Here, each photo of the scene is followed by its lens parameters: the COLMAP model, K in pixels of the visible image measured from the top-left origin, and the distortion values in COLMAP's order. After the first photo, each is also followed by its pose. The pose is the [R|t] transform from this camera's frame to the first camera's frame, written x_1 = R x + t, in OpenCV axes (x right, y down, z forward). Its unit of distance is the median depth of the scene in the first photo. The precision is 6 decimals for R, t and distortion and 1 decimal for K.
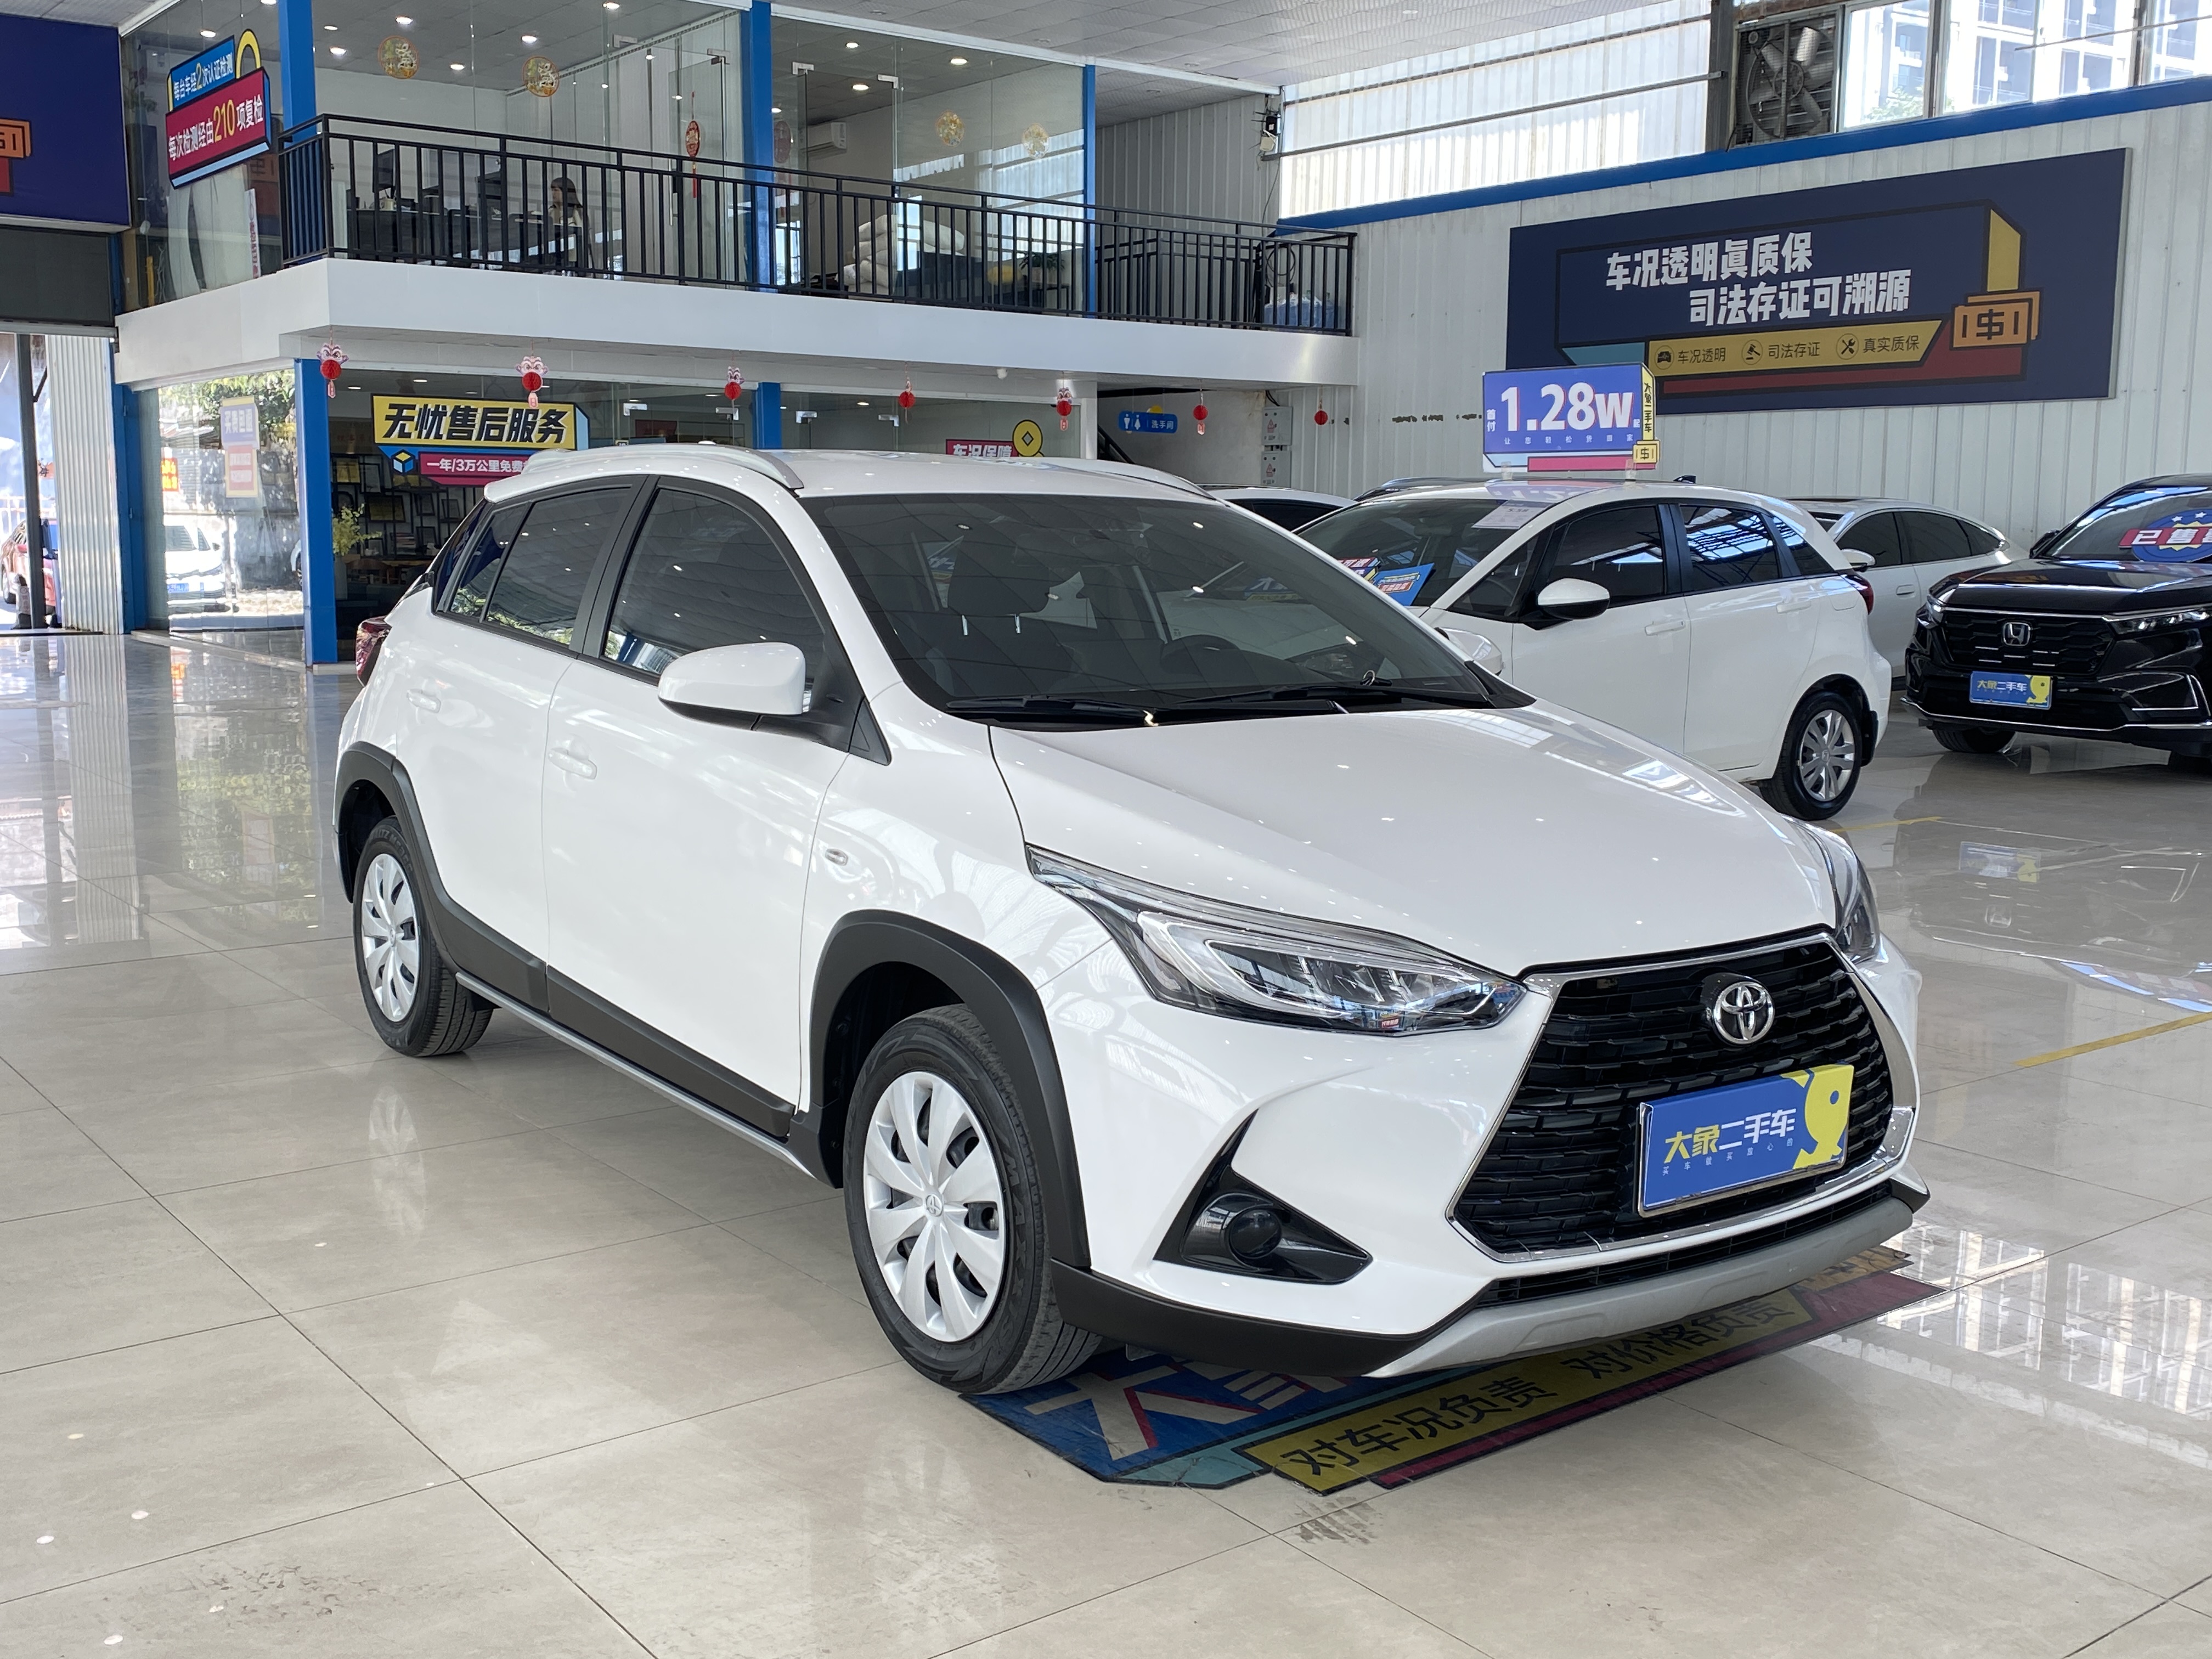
lens RADIAL K [[2191.3, 0, 1106.0], [0, 2191.3, 829.5], [0, 0, 1]] dist [0.127075, -0.324945]
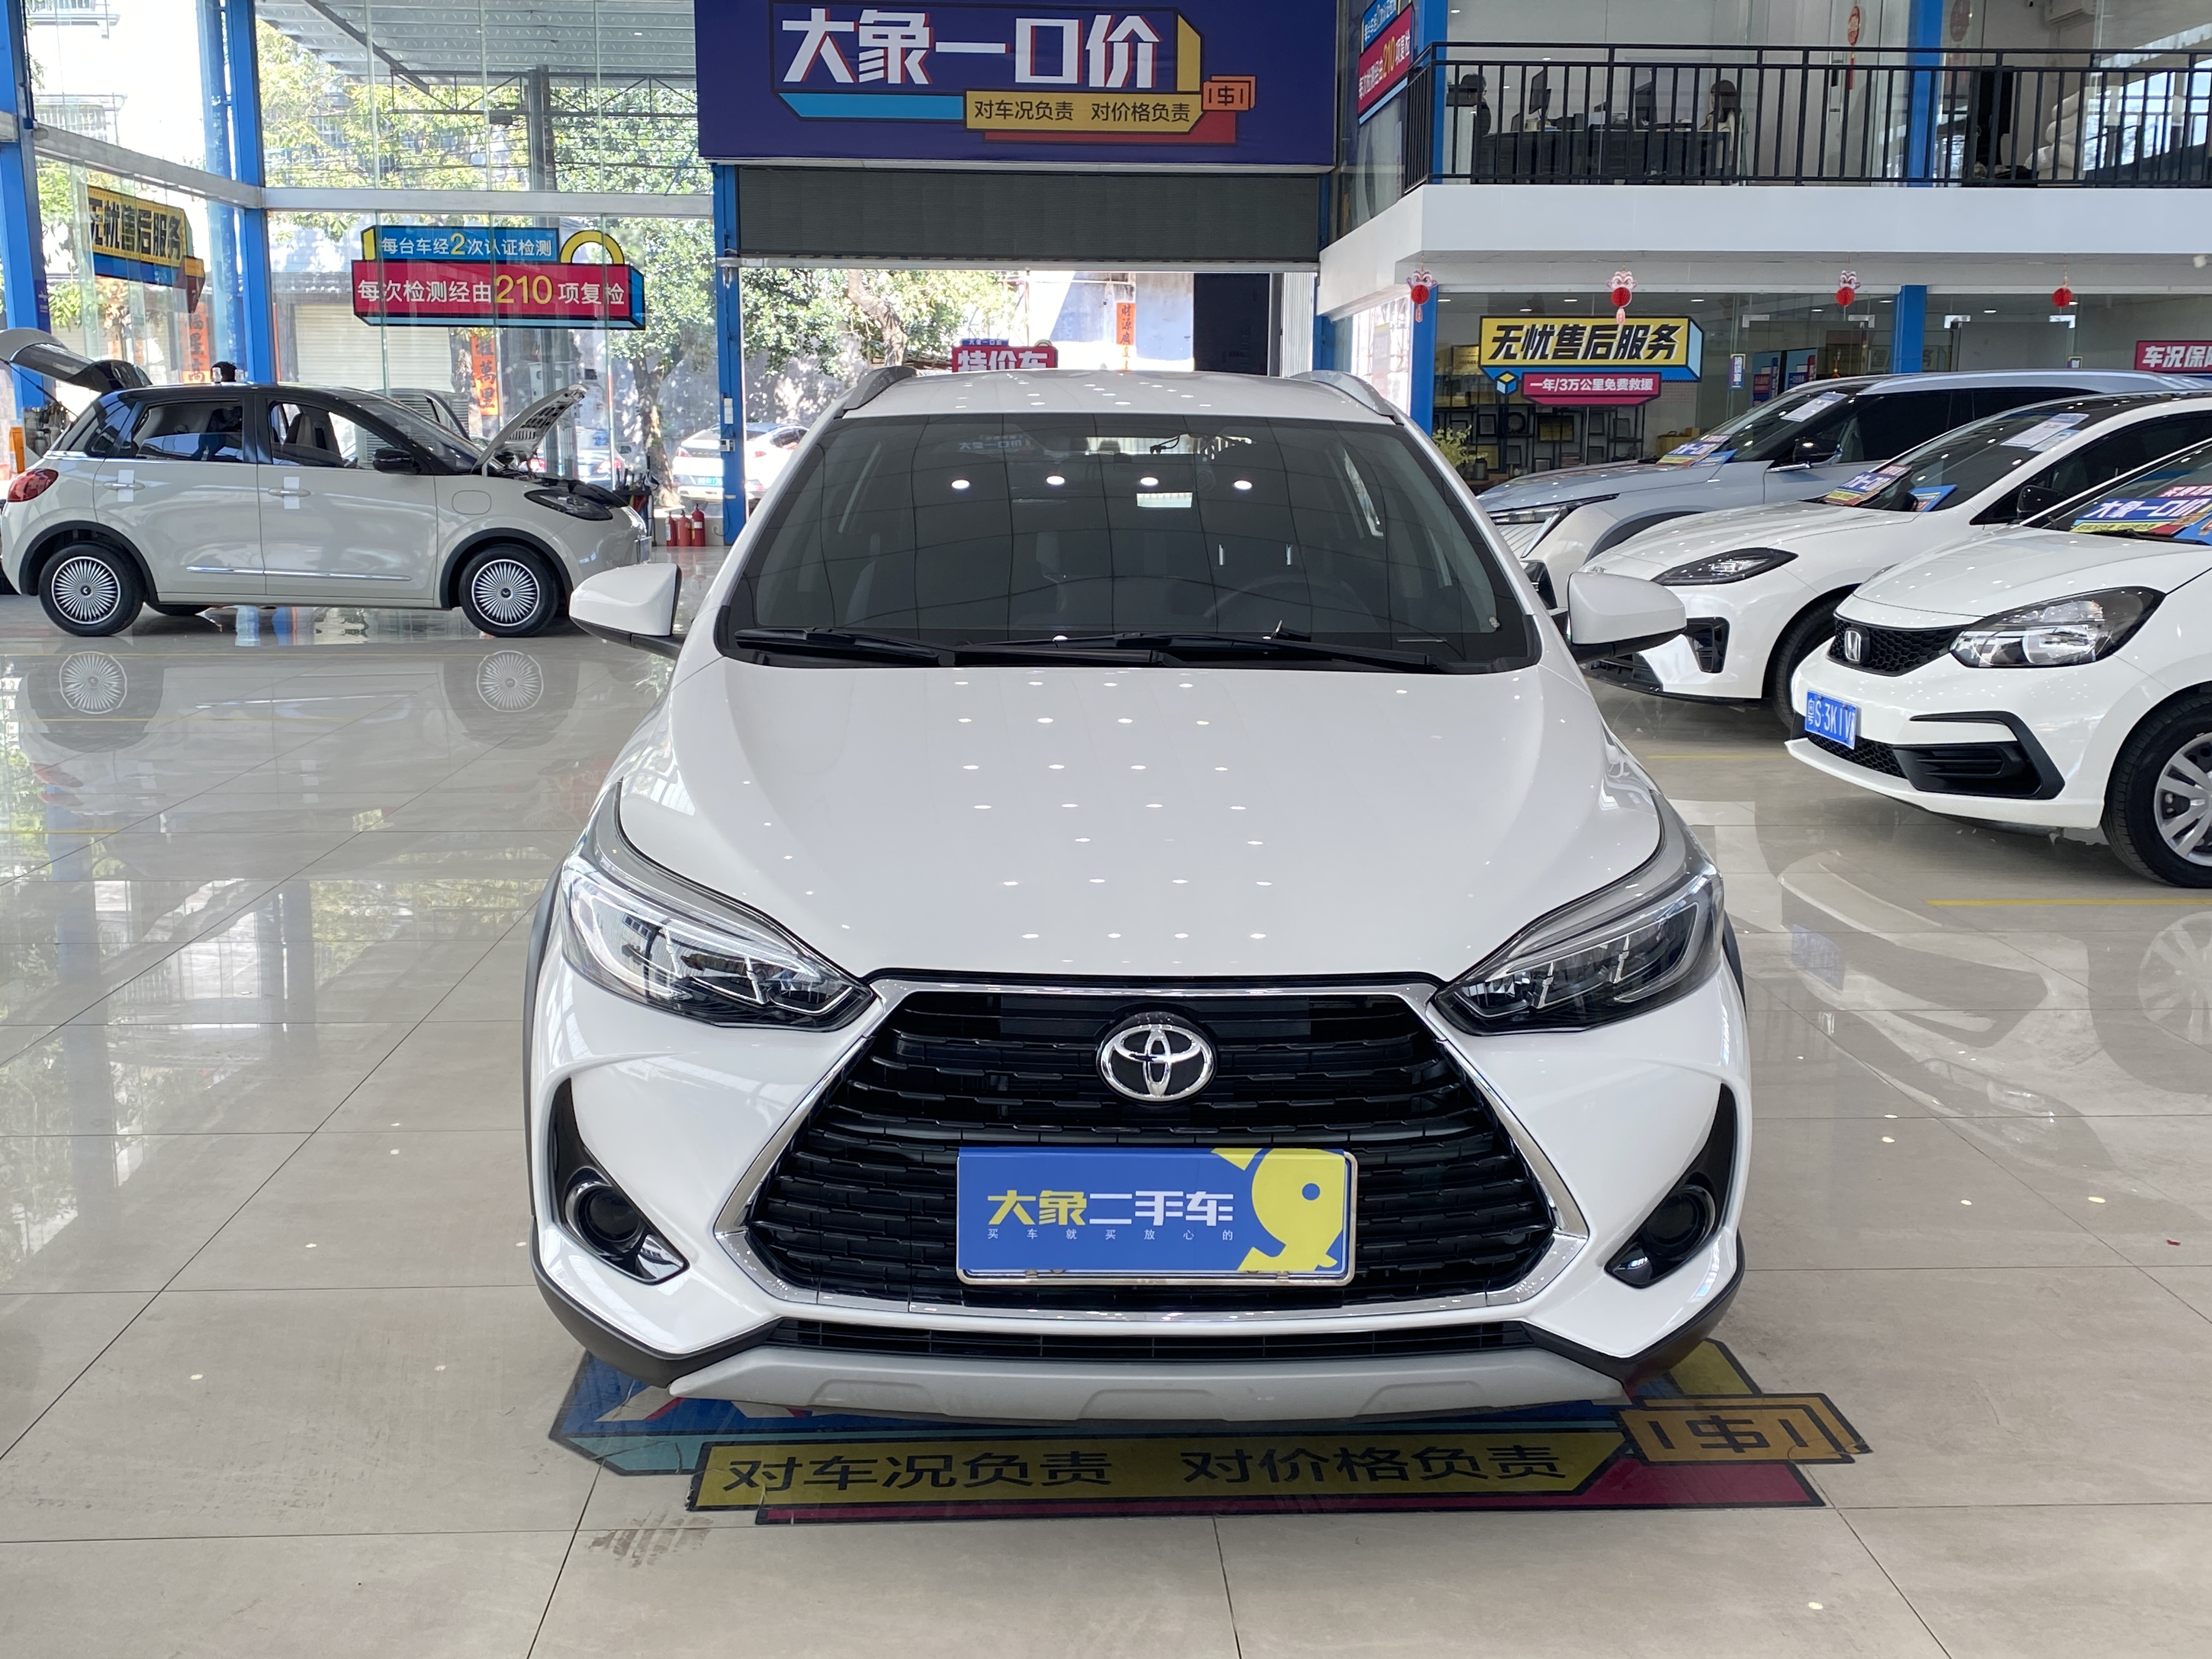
lens RADIAL K [[2191.3, 0, 1106.0], [0, 2191.3, 829.5], [0, 0, 1]] dist [0.127075, -0.324945]
pose [[0.821764, 0.097542, -0.561418, 0.127330], [-0.077210, 0.995214, 0.059896, -0.008531], [0.564573, -0.005873, 0.825362, 0.059334]]
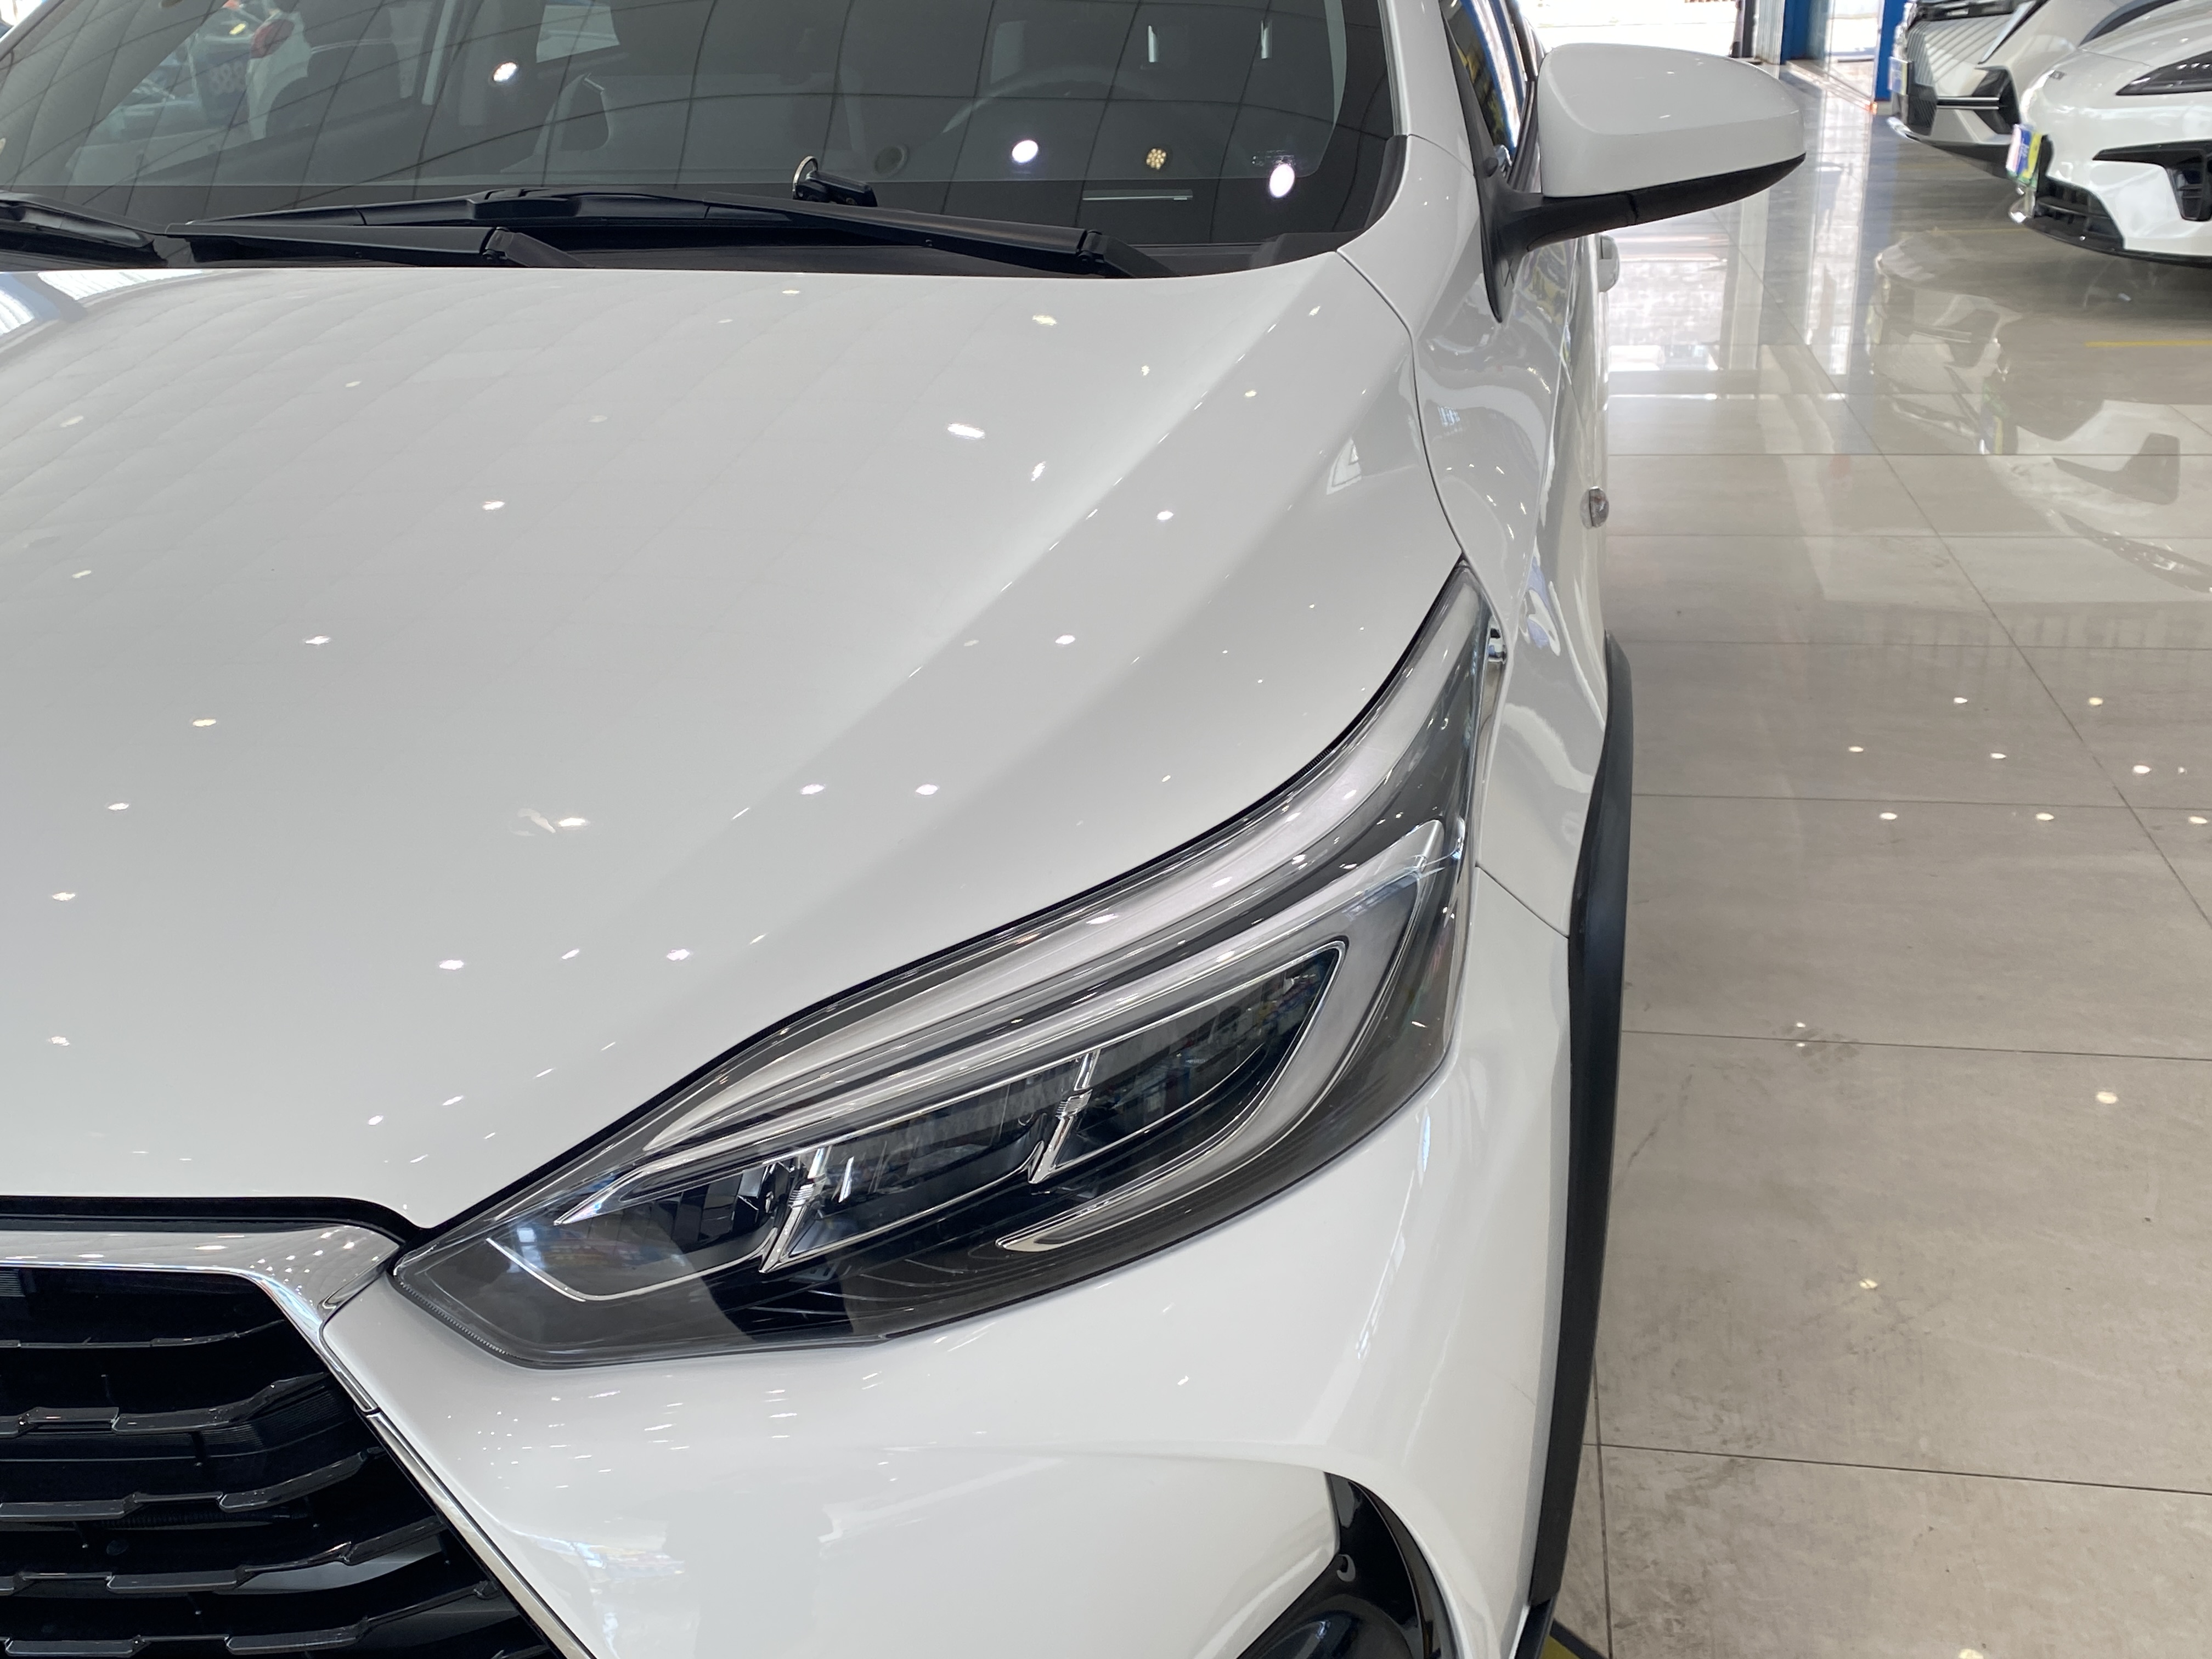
lens RADIAL K [[2191.3, 0, 1106.0], [0, 2191.3, 829.5], [0, 0, 1]] dist [0.127075, -0.324945]
pose [[0.675170, 0.241295, -0.697081, 0.109028], [-0.064980, 0.960768, 0.269633, -0.015409], [0.734794, -0.136752, 0.664362, 0.173592]]
